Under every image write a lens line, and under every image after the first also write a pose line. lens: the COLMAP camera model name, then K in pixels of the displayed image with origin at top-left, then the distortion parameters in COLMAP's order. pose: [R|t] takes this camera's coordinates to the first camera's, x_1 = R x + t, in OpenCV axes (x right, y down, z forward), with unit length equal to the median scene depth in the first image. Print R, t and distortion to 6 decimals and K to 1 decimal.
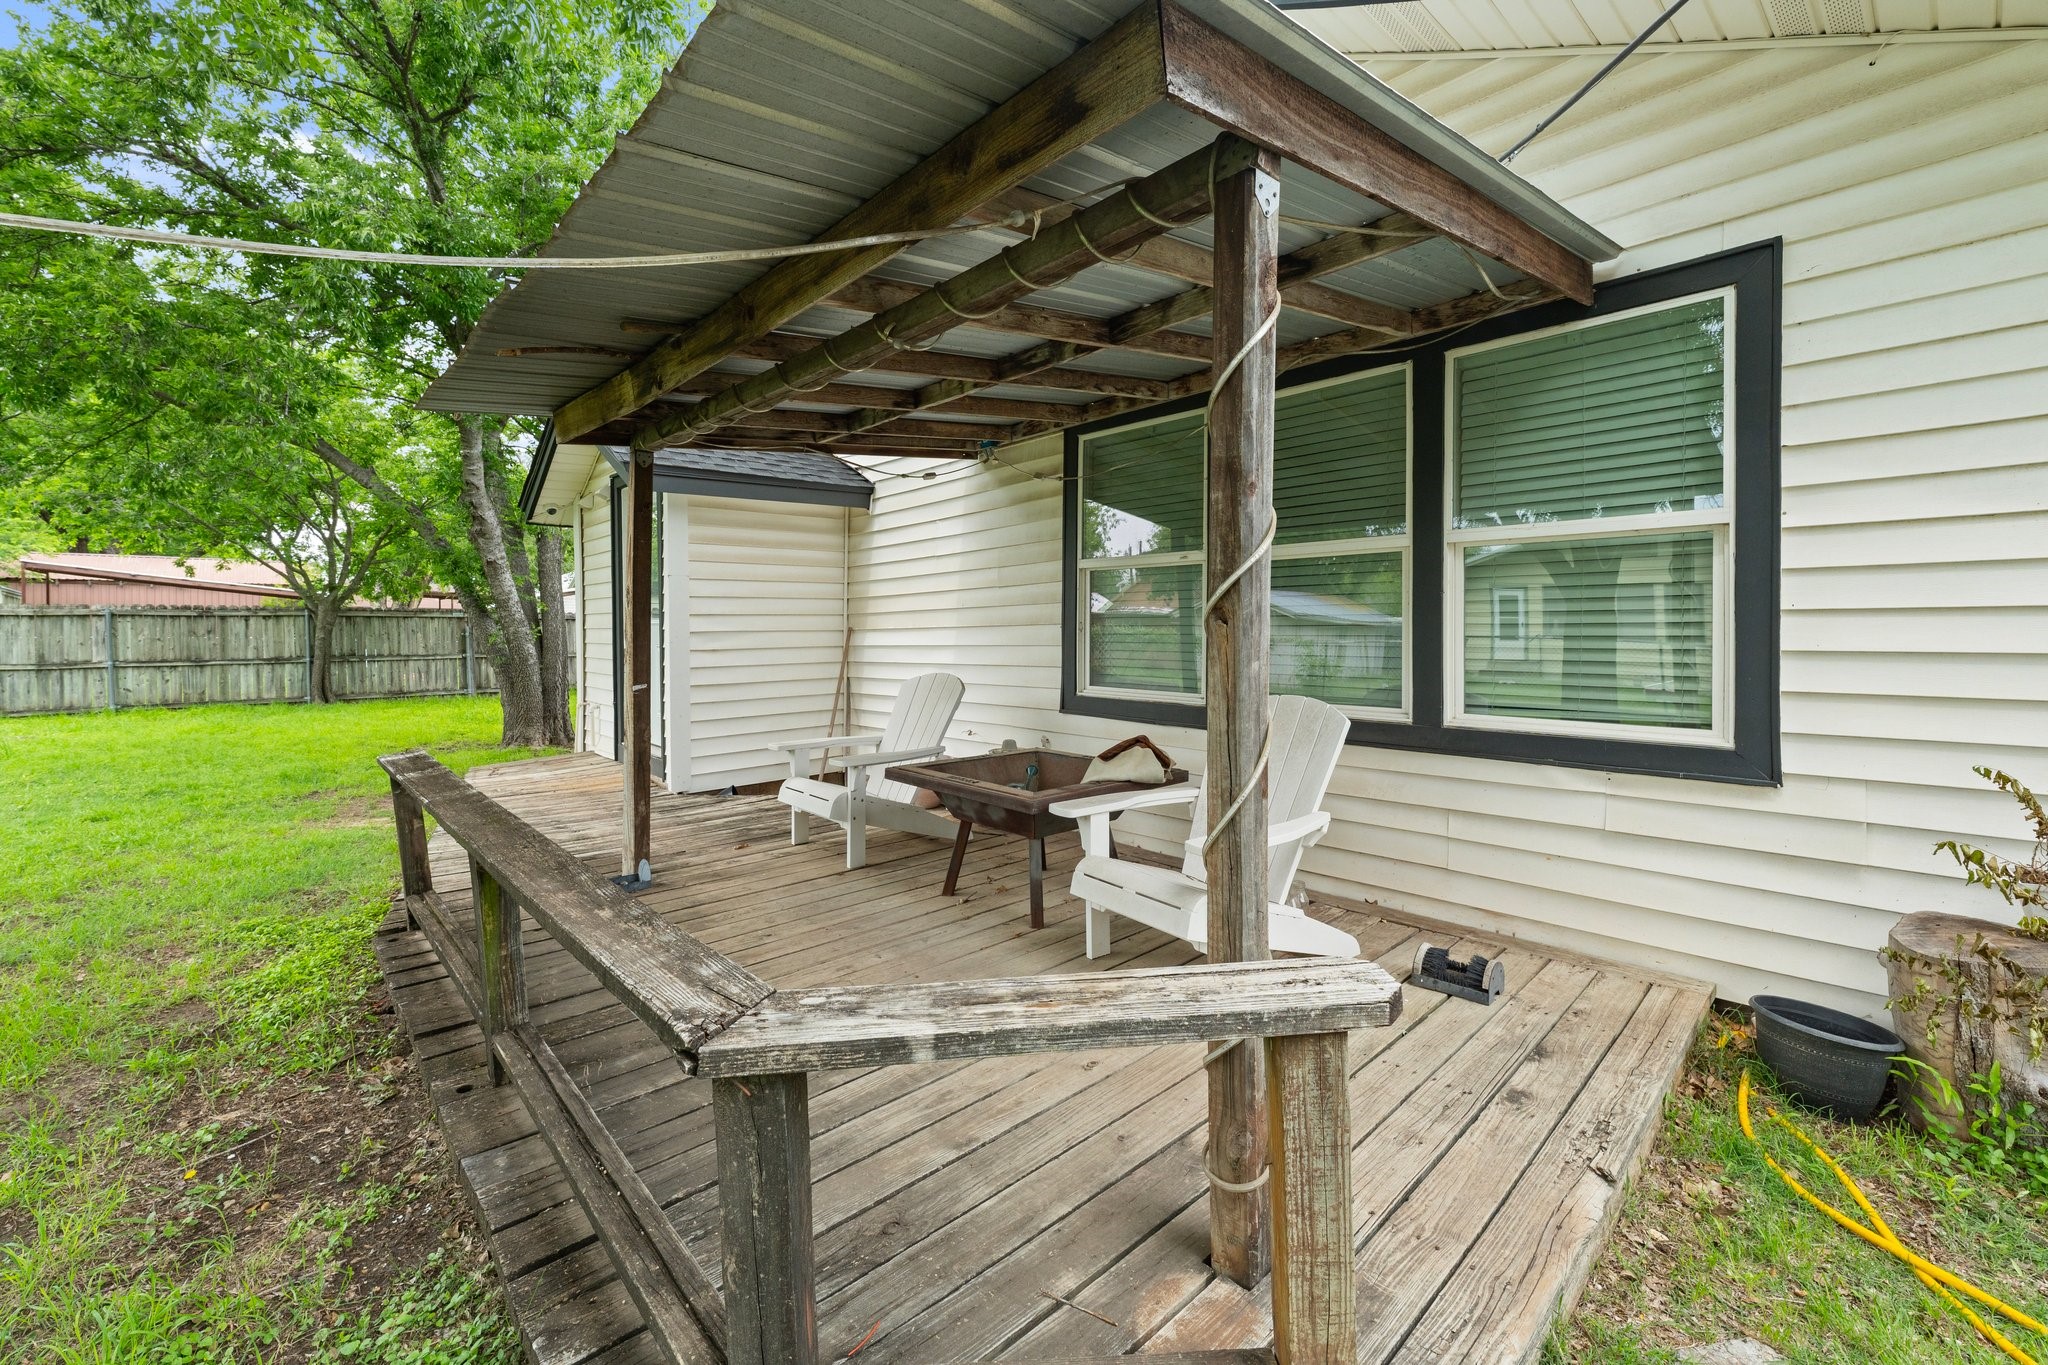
lens RADIAL K [[833.4, 0, 1032.9], [0, 833.4, 654.0], [0, 0, 1]] dist [0.000608, -0.000430]
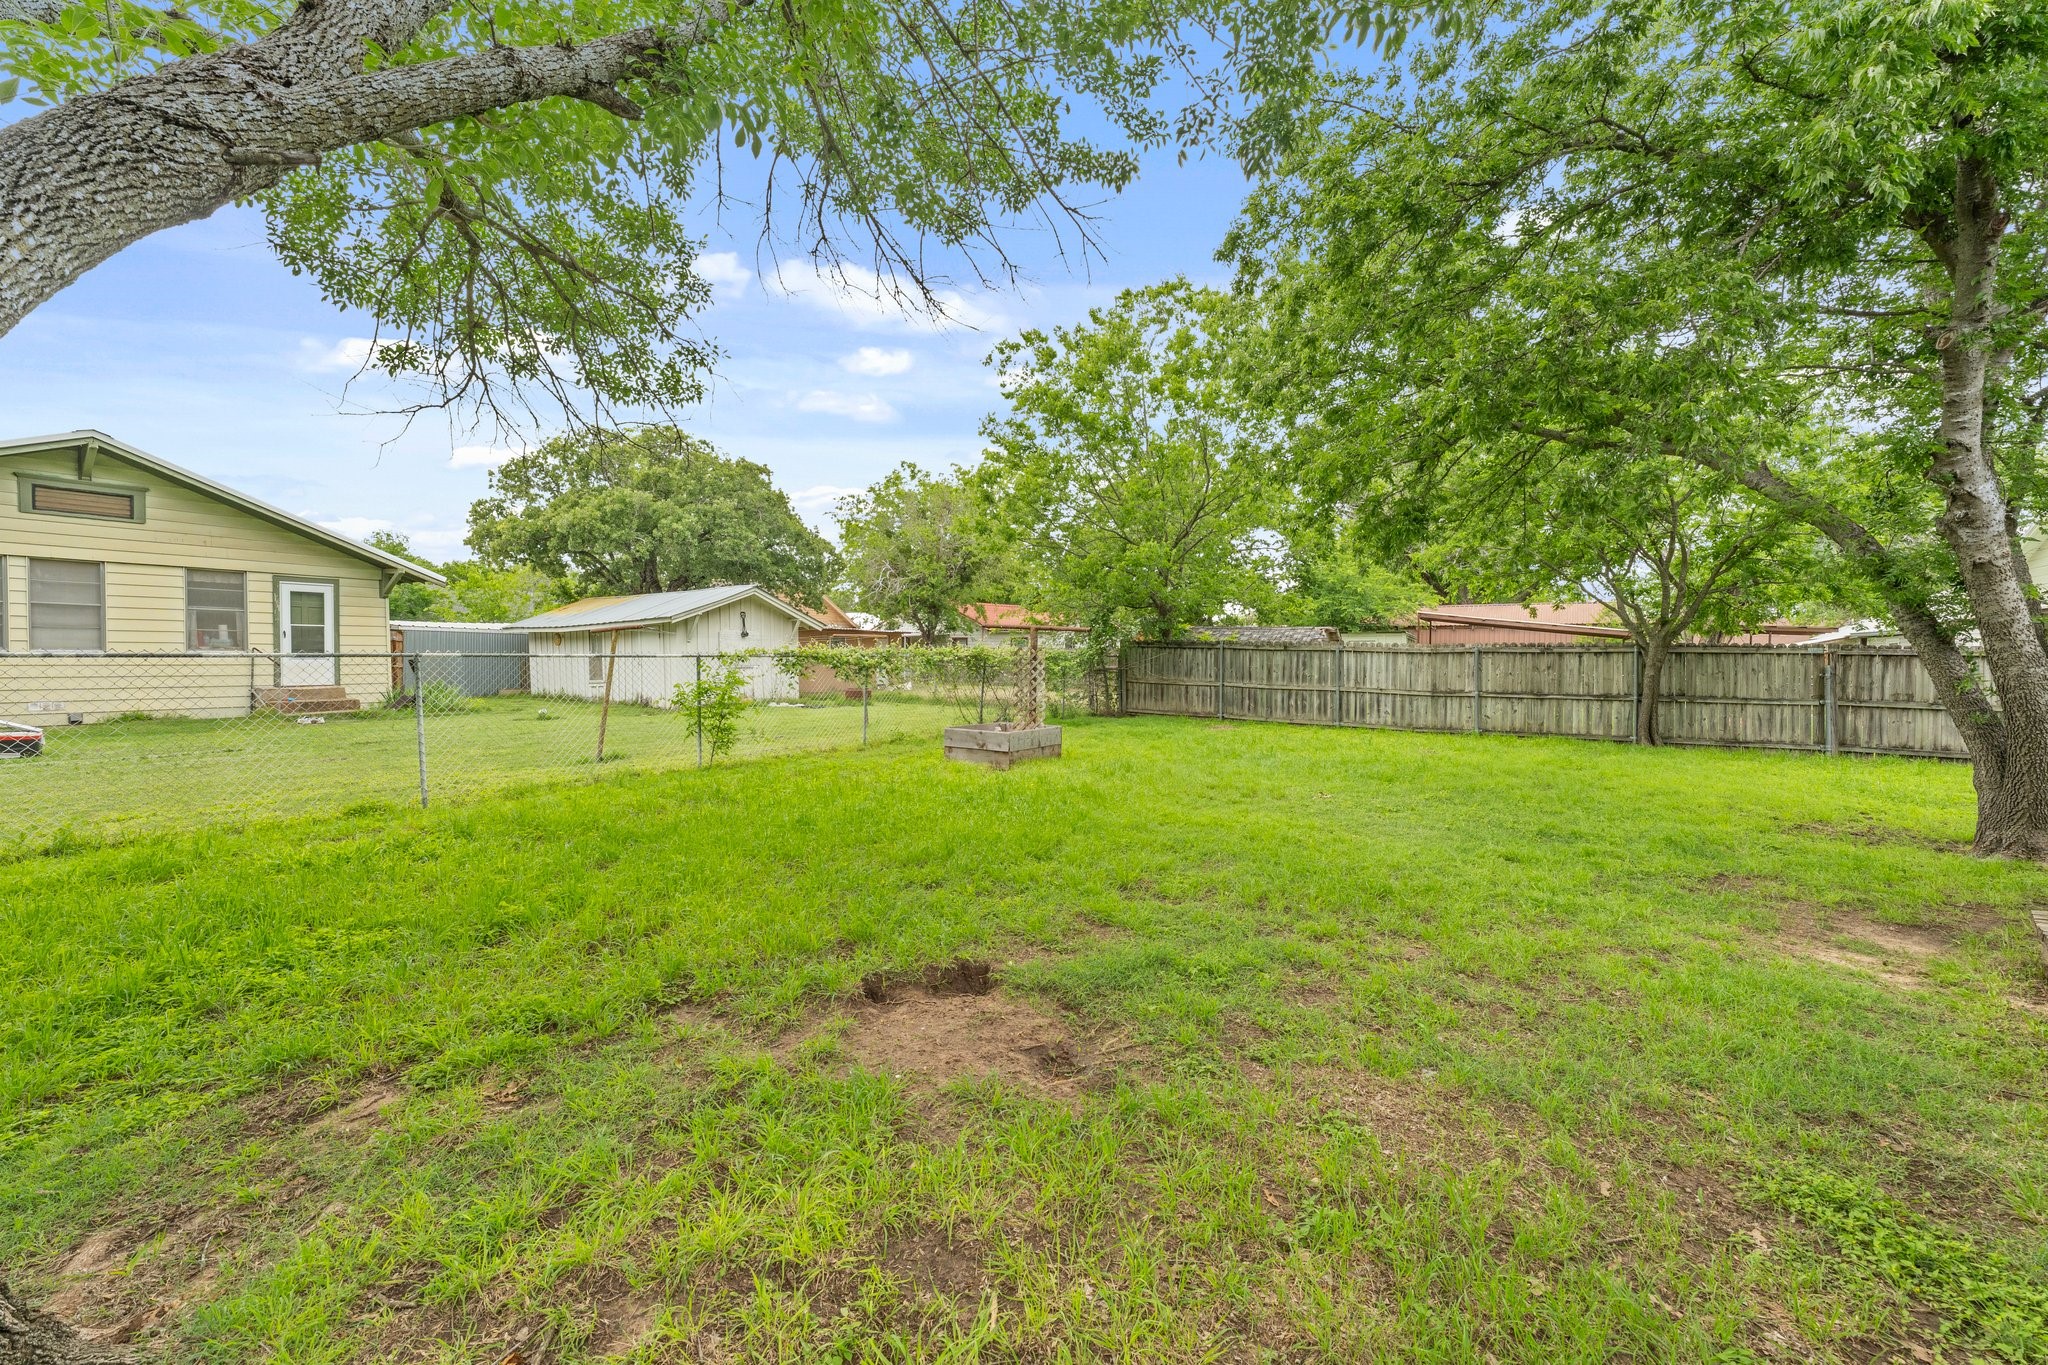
lens RADIAL K [[833.4, 0, 1032.9], [0, 833.4, 654.0], [0, 0, 1]] dist [0.000608, -0.000430]
pose [[0.265232, -0.001937, -0.964183, -0.130605], [-0.042766, 0.998990, -0.013771, -0.000913], [0.963236, 0.044886, 0.264882, 0.077114]]
